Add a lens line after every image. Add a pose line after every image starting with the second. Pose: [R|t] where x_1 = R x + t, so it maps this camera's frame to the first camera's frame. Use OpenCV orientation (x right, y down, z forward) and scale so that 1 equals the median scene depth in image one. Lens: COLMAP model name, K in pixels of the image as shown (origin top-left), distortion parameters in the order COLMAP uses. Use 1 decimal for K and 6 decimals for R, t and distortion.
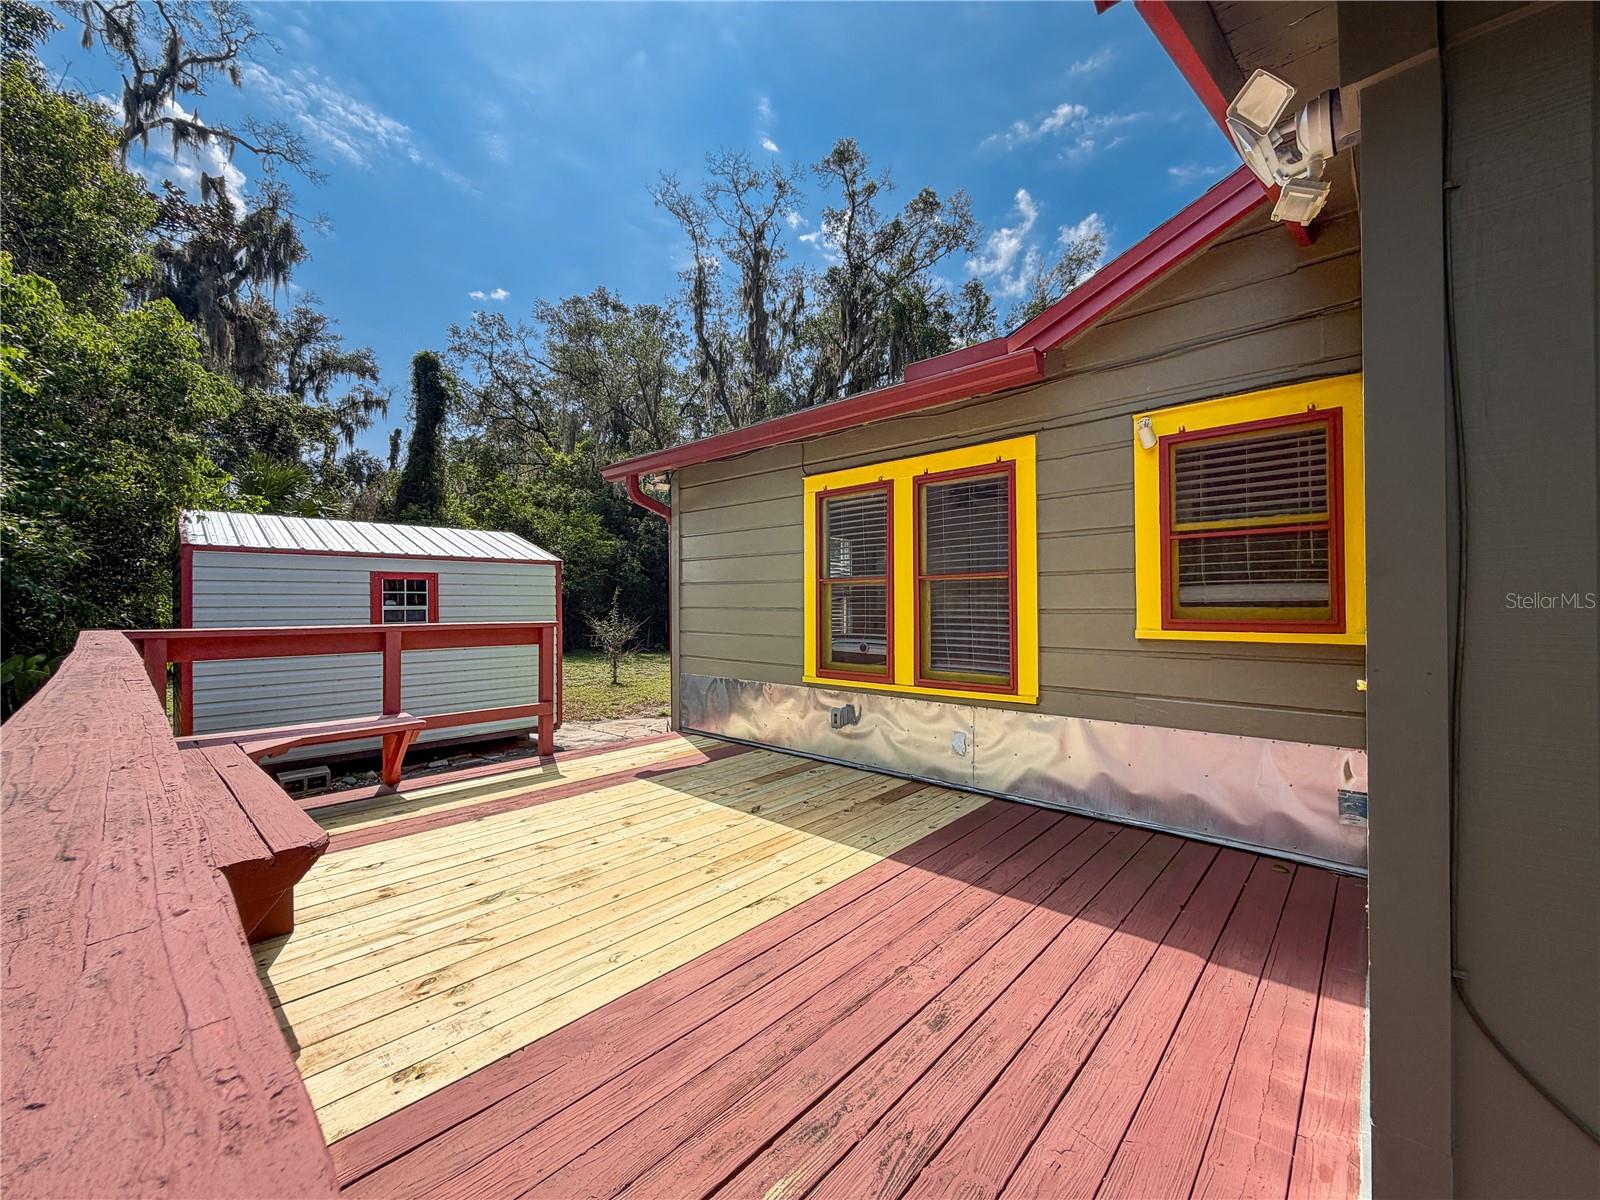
lens RADIAL K [[635.2, 0, 794.9], [0, 635.2, 598.8], [0, 0, 1]] dist [-0.001609, 0.000027]
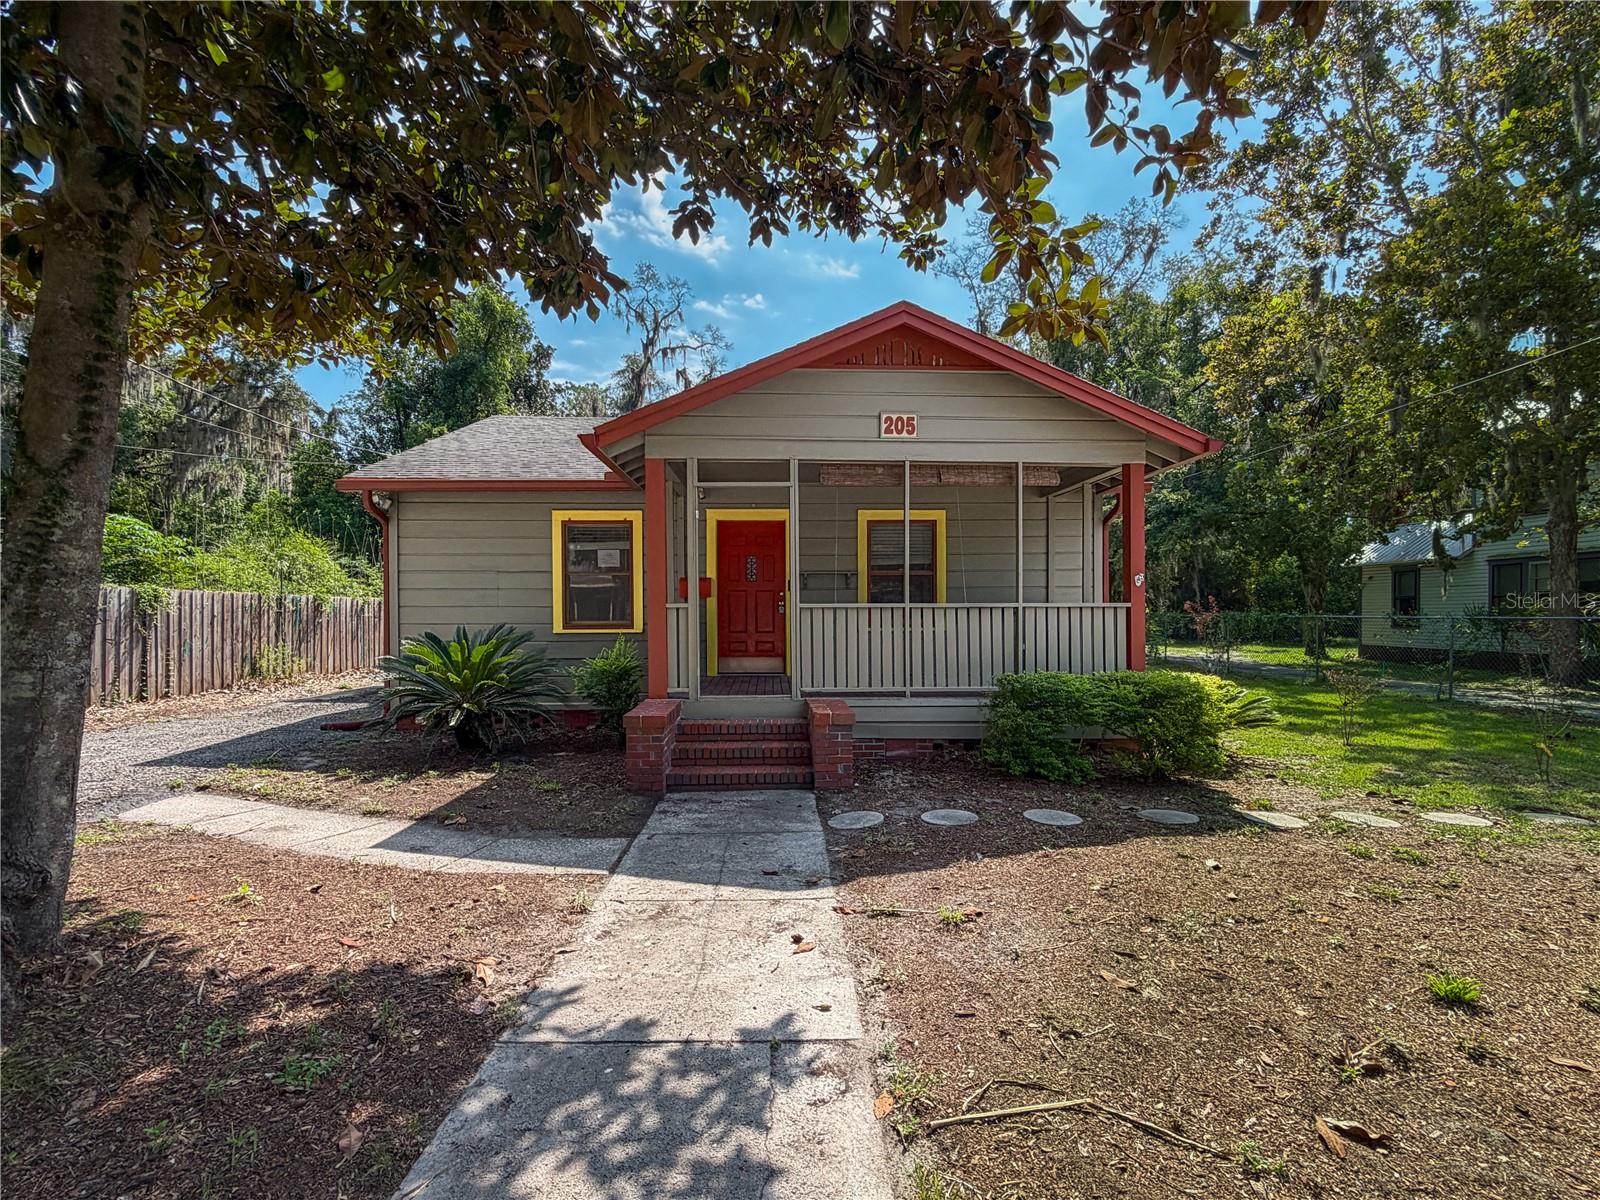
lens RADIAL K [[742.7, 0, 794.9], [0, 742.7, 608.6], [0, 0, 1]] dist [0.002005, 0.000284]
pose [[0.681268, -0.005165, -0.732016, 0.810232], [0.012912, 0.999904, 0.004961, 0.004515], [0.731920, -0.012831, 0.681270, -0.197836]]
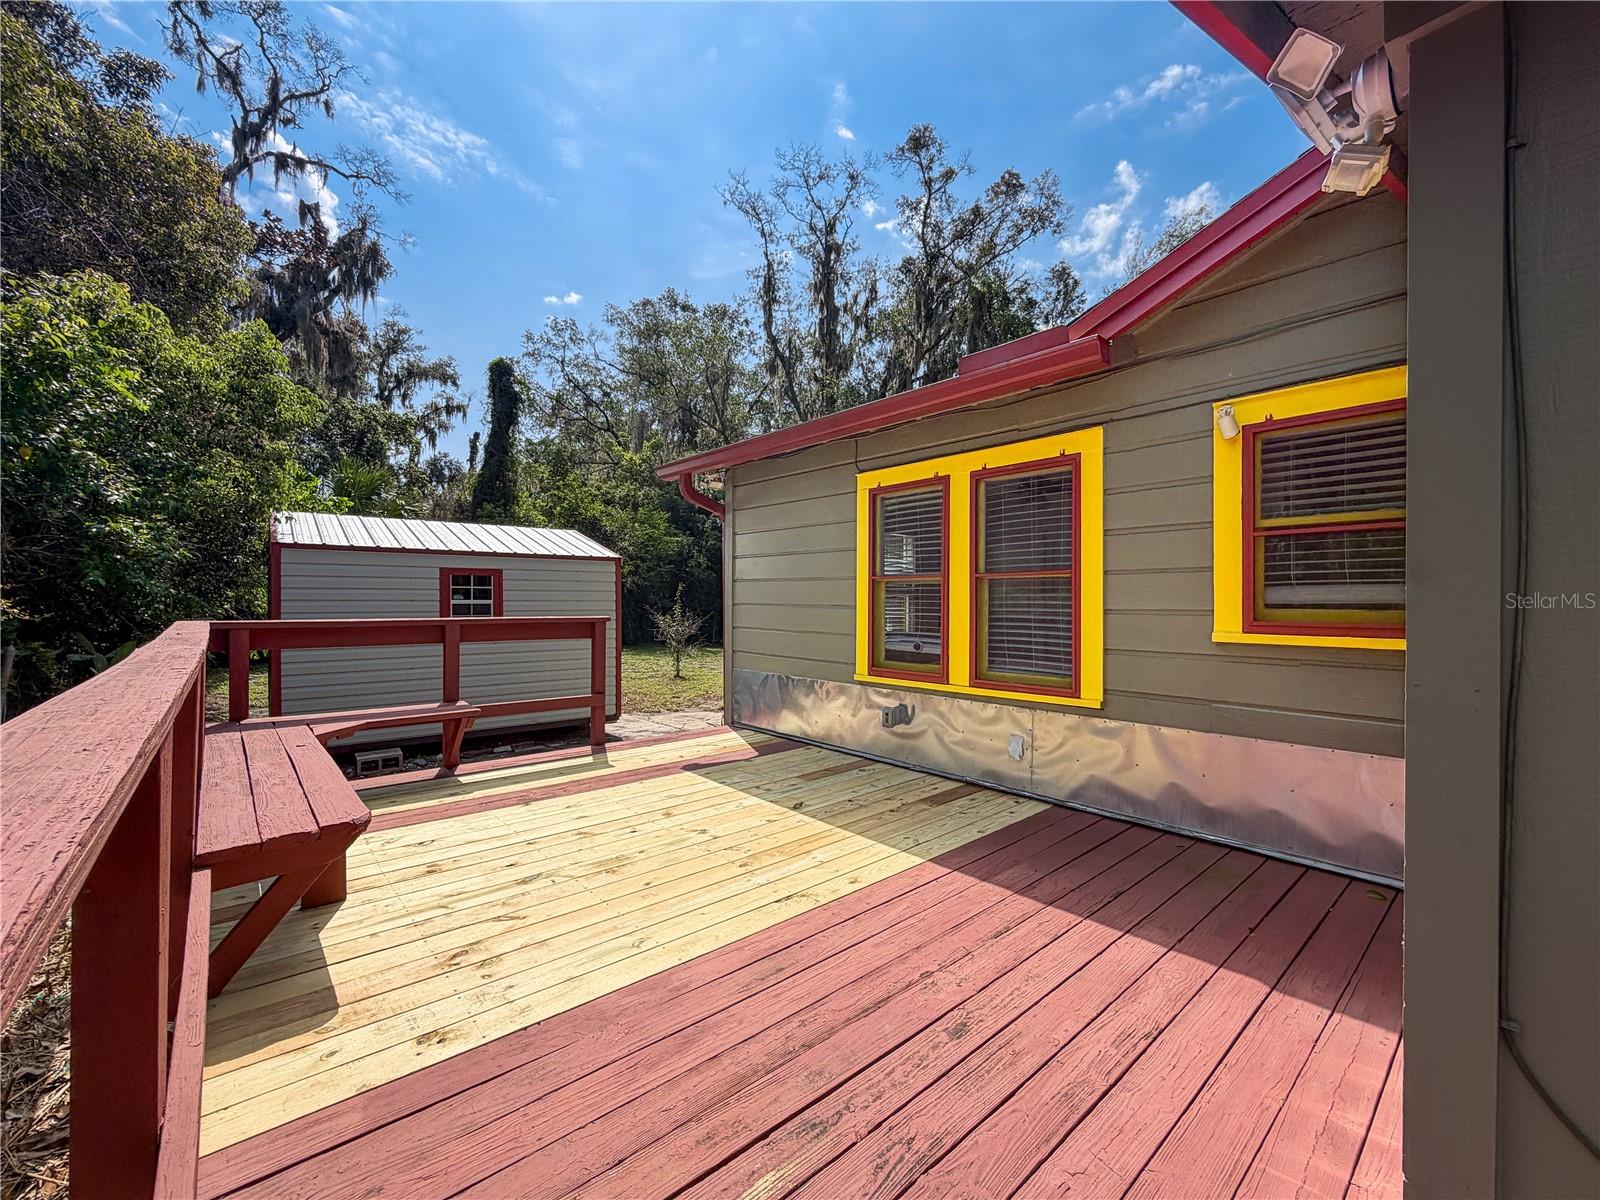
lens RADIAL K [[637.5, 0, 808.9], [0, 637.5, 600.4], [0, 0, 1]] dist [-0.001664, -0.000060]
pose [[0.994260, 0.009915, -0.106531, 0.053906], [-0.008831, 0.999904, 0.010644, -0.004300], [0.106627, -0.009642, 0.994252, 0.000295]]
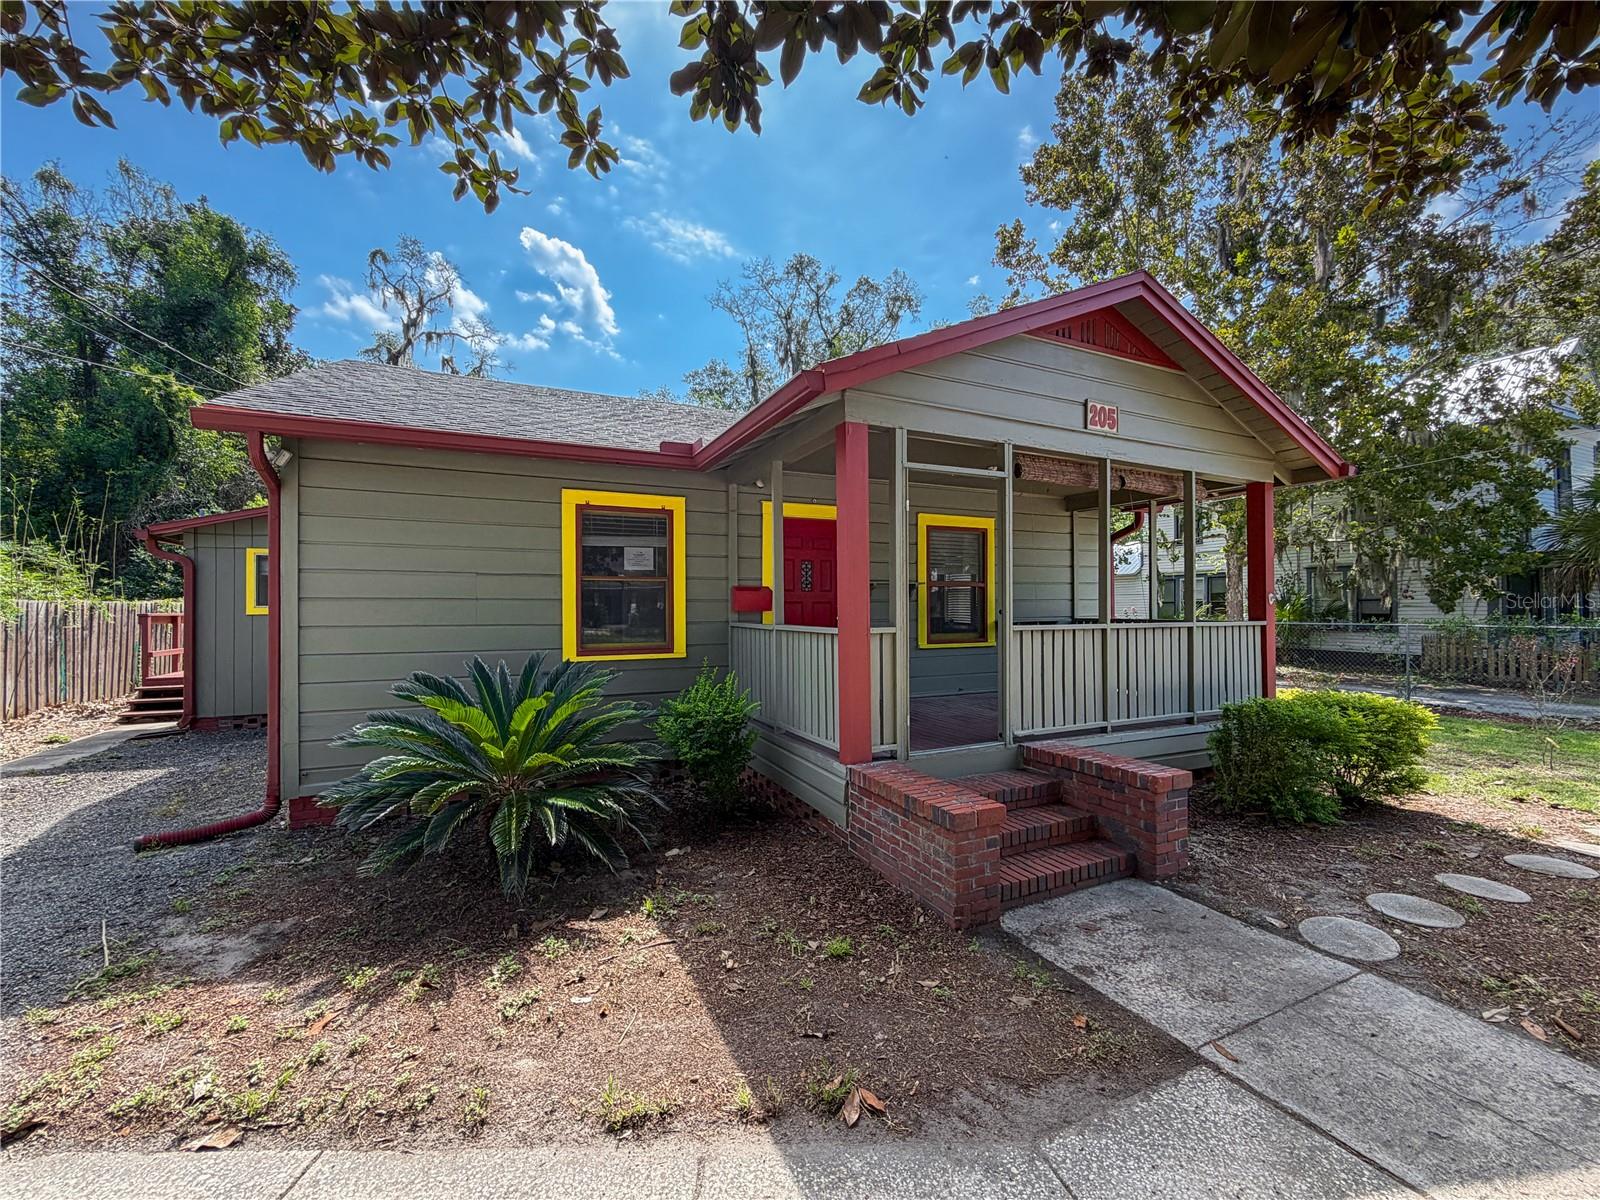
lens RADIAL K [[645.1, 0, 793.0], [0, 645.1, 597.4], [0, 0, 1]] dist [-0.001294, 0.000224]
pose [[0.915033, -0.008590, -0.403287, 0.612404], [0.008205, 0.999963, -0.002682, -0.005037], [0.403295, -0.000855, 0.915070, -0.209987]]
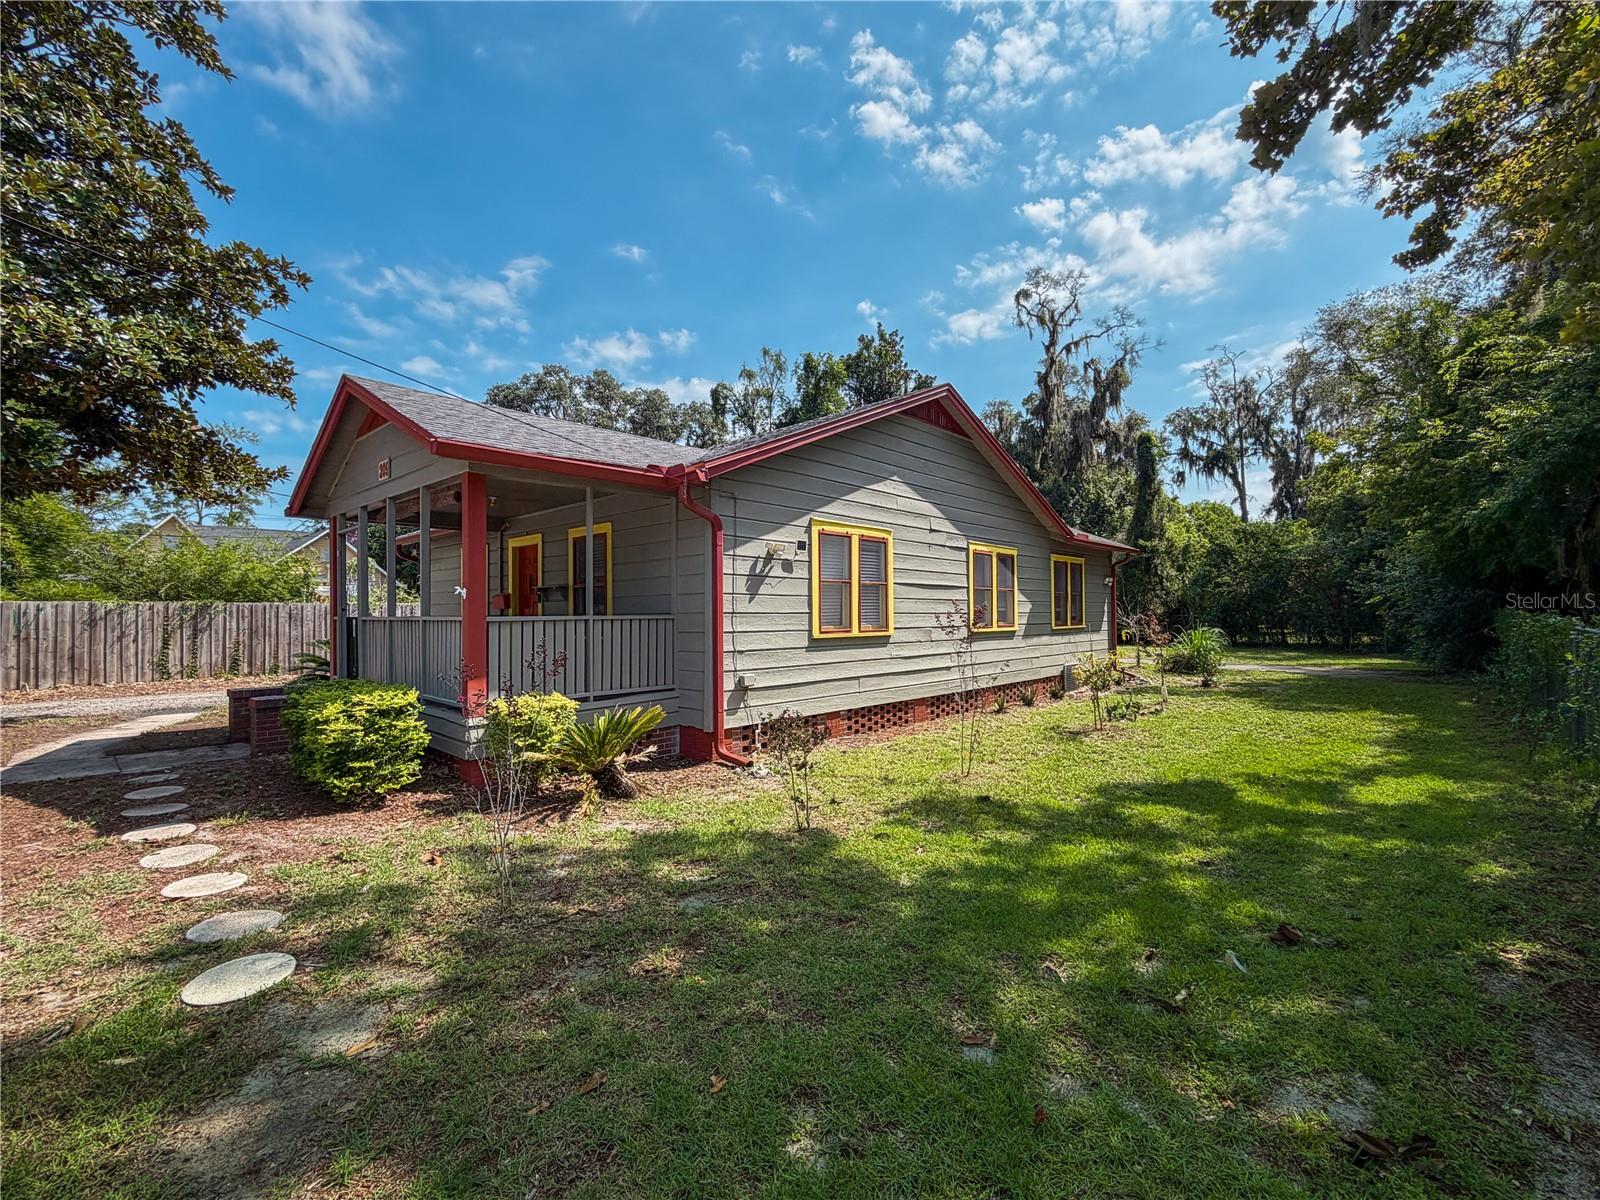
lens RADIAL K [[692.8, 0, 803.7], [0, 692.8, 597.5], [0, 0, 1]] dist [-0.000232, -0.000065]
pose [[-0.025397, -0.021898, -0.999438, 0.950774], [0.020808, 0.999532, -0.022429, 0.006818], [0.999461, -0.021366, -0.024930, 0.247216]]
